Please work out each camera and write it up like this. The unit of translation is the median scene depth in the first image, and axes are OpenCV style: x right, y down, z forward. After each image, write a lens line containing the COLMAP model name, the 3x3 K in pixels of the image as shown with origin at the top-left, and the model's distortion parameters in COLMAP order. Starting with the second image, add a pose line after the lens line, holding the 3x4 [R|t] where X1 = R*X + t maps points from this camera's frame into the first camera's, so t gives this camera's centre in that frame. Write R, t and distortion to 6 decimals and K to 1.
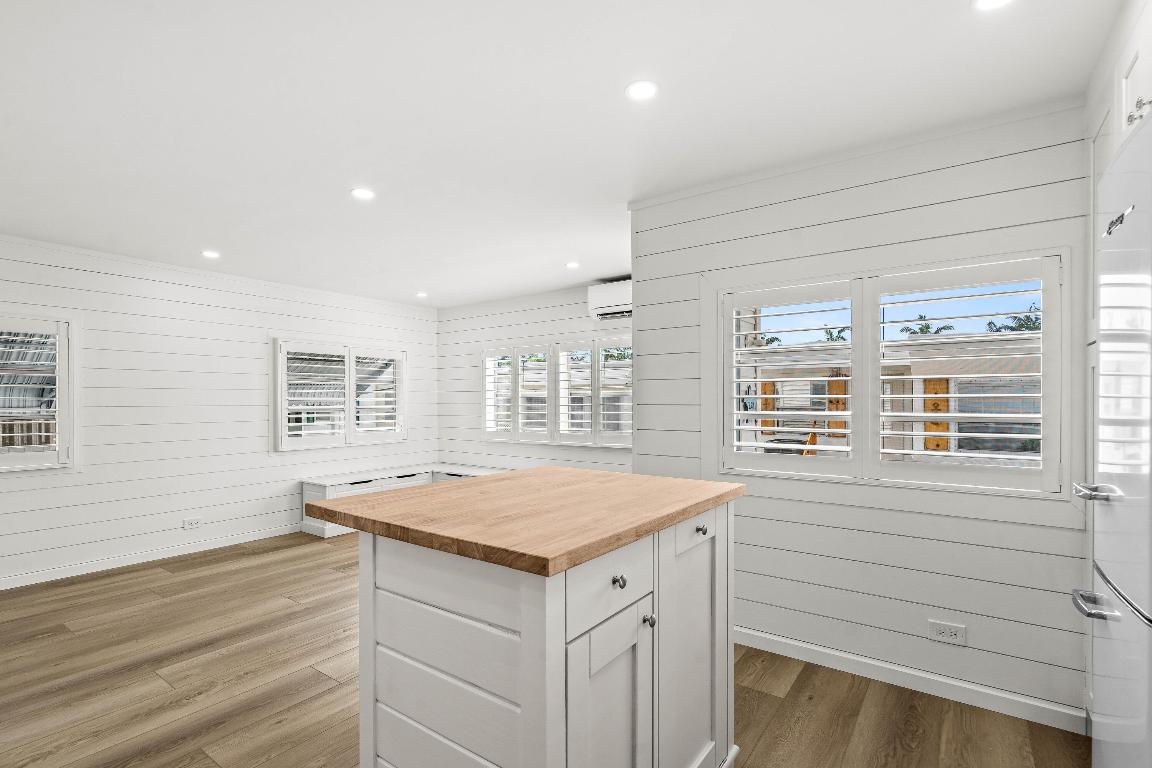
lens RADIAL K [[536.6, 0, 569.0], [0, 536.6, 406.7], [0, 0, 1]] dist [-0.001111, 0.000102]
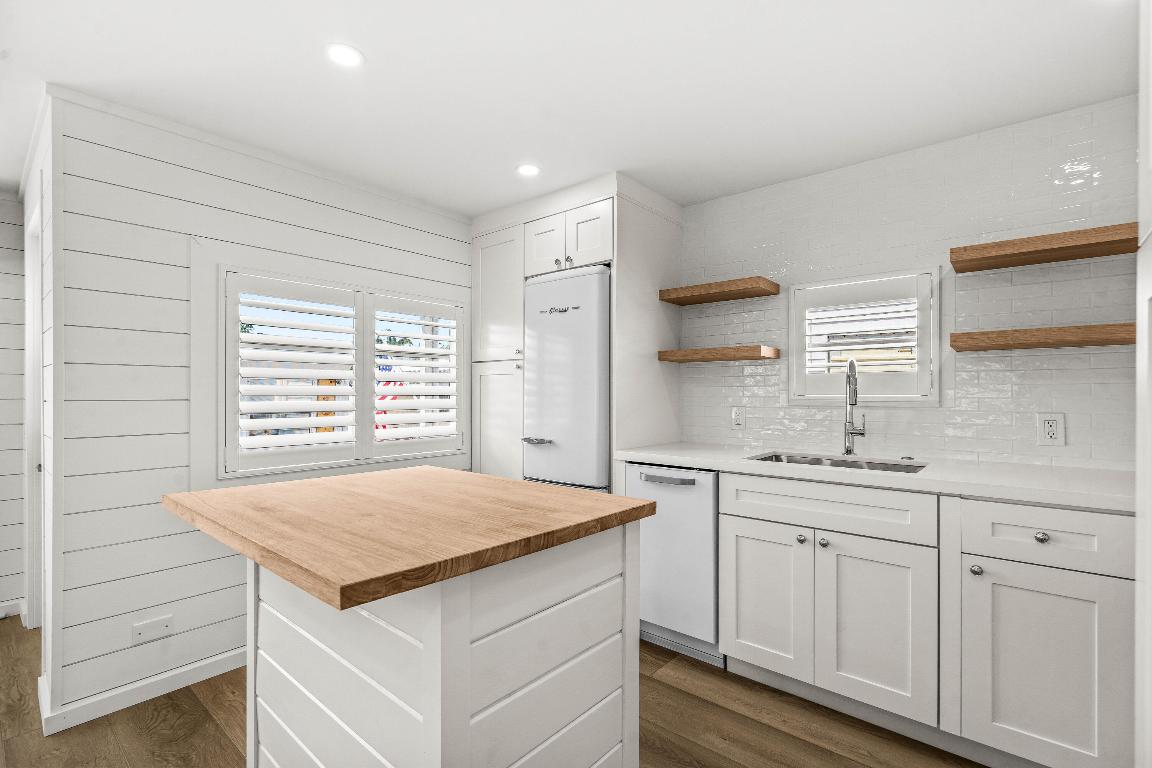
lens RADIAL K [[527.9, 0, 572.8], [0, 527.9, 392.0], [0, 0, 1]] dist [-0.001982, 0.000037]
pose [[0.086714, 0.004122, 0.996225, -1.148057], [0.011162, 0.999925, -0.005109, -0.010494], [-0.996171, 0.011563, 0.086662, 0.835227]]
